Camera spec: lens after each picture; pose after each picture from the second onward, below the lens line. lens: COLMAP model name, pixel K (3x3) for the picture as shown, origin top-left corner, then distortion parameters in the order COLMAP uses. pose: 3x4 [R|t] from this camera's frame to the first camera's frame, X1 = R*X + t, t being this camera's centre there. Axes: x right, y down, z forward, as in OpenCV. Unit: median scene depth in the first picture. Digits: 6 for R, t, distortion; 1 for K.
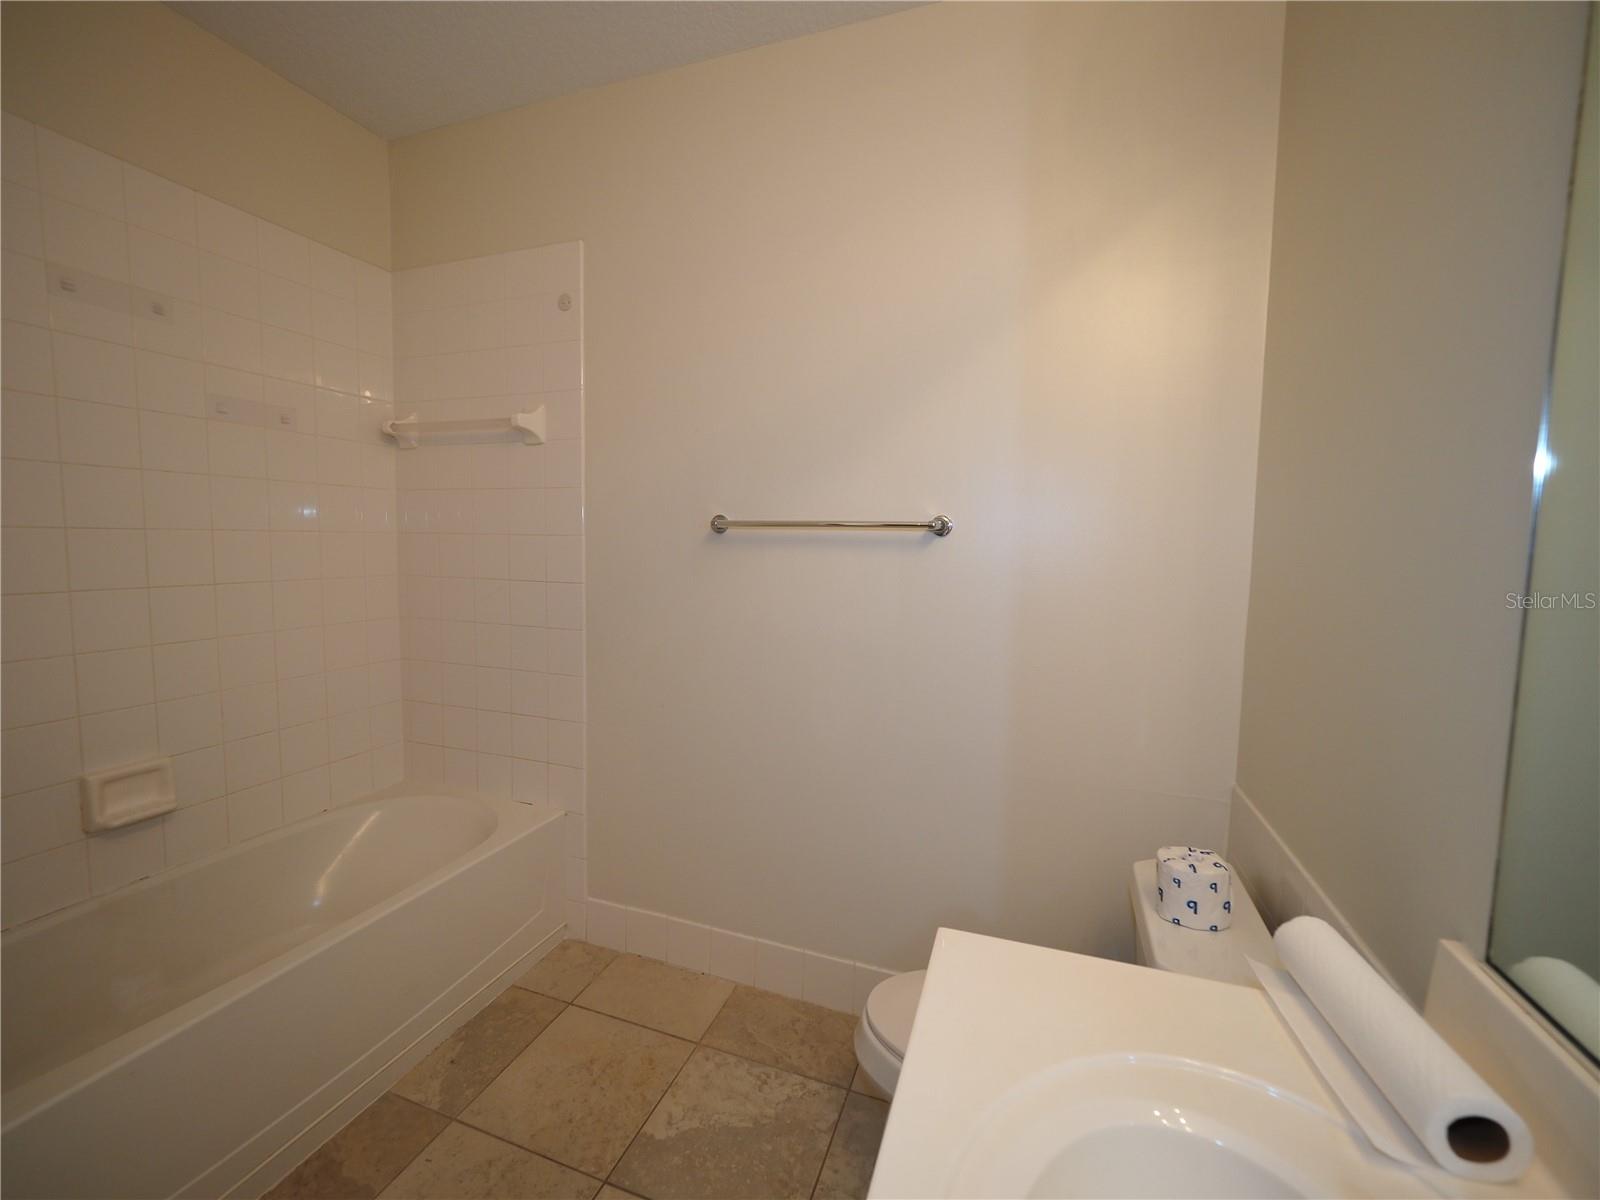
lens RADIAL K [[692.1, 0, 774.1], [0, 692.1, 590.0], [0, 0, 1]] dist [-0.008982, 0.001728]
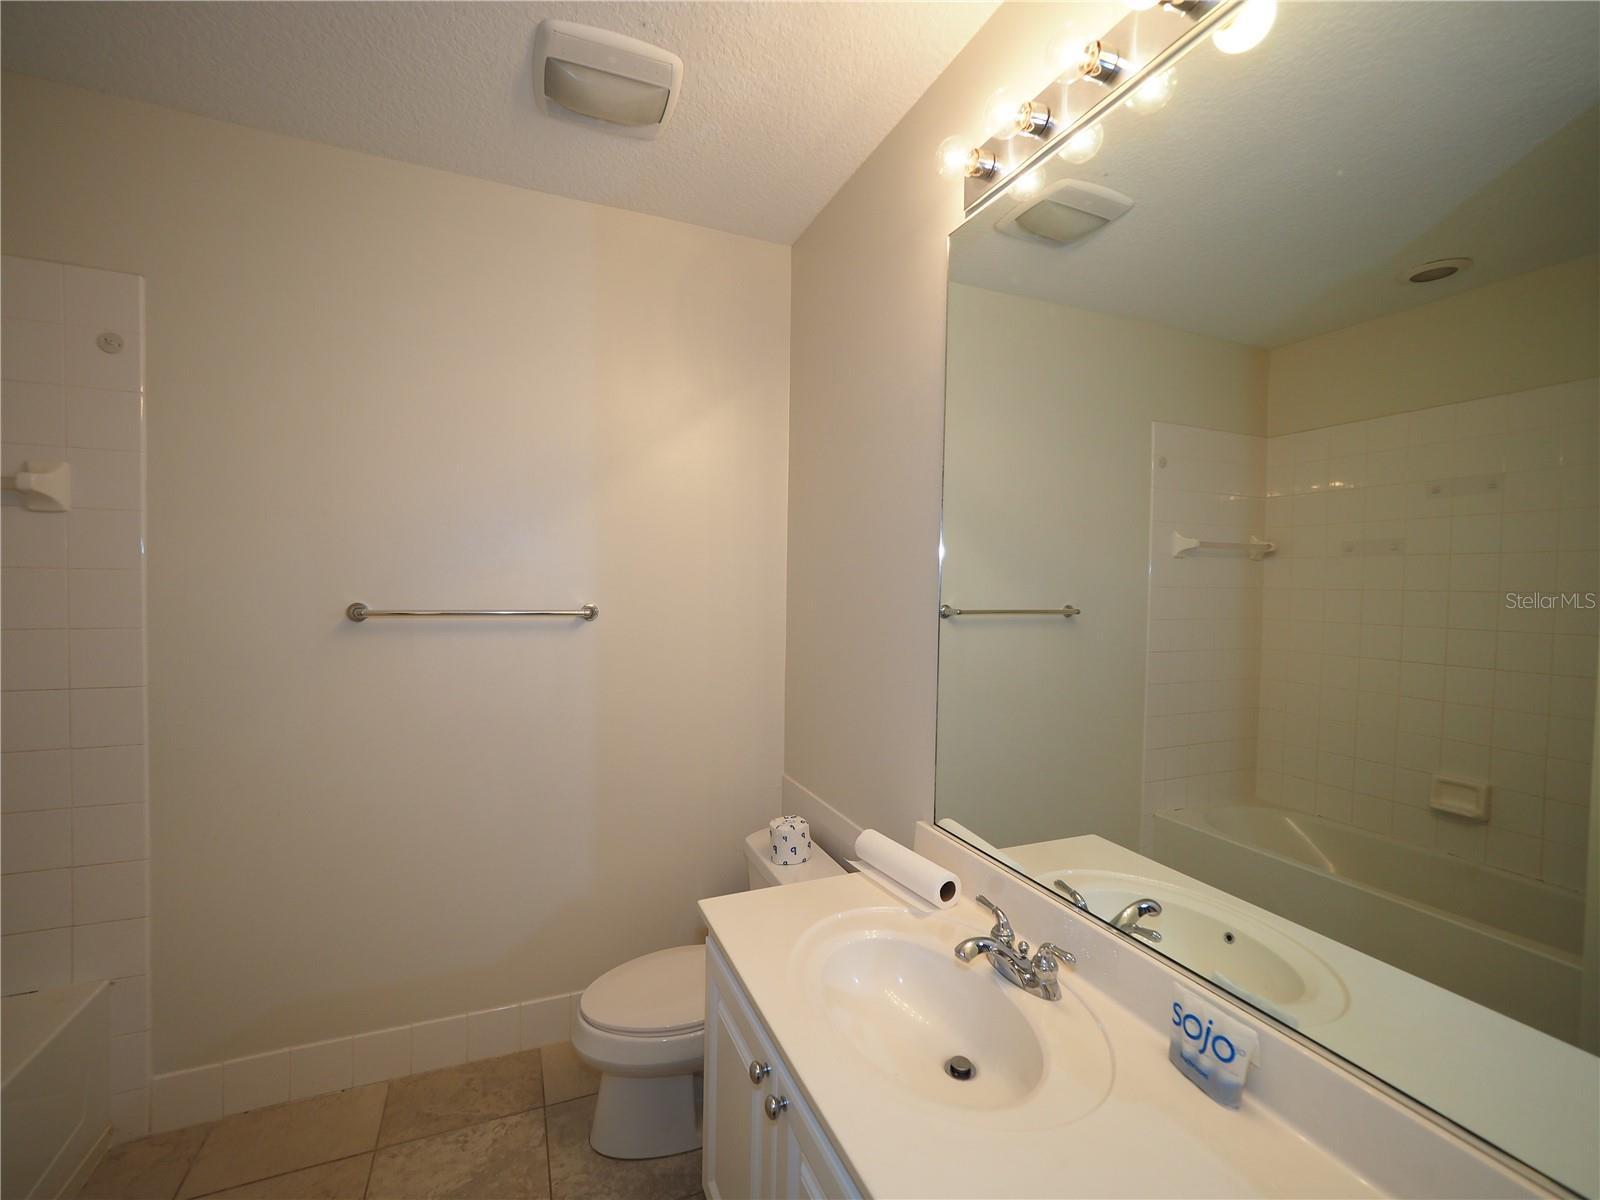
lens RADIAL K [[692.1, 0, 793.0], [0, 692.1, 598.9], [0, 0, 1]] dist [-0.008982, 0.001728]
pose [[0.721187, -0.020027, 0.692451, -0.364077], [0.048975, 0.998555, -0.022127, -0.073933], [-0.691007, 0.049871, 0.721125, -0.155597]]
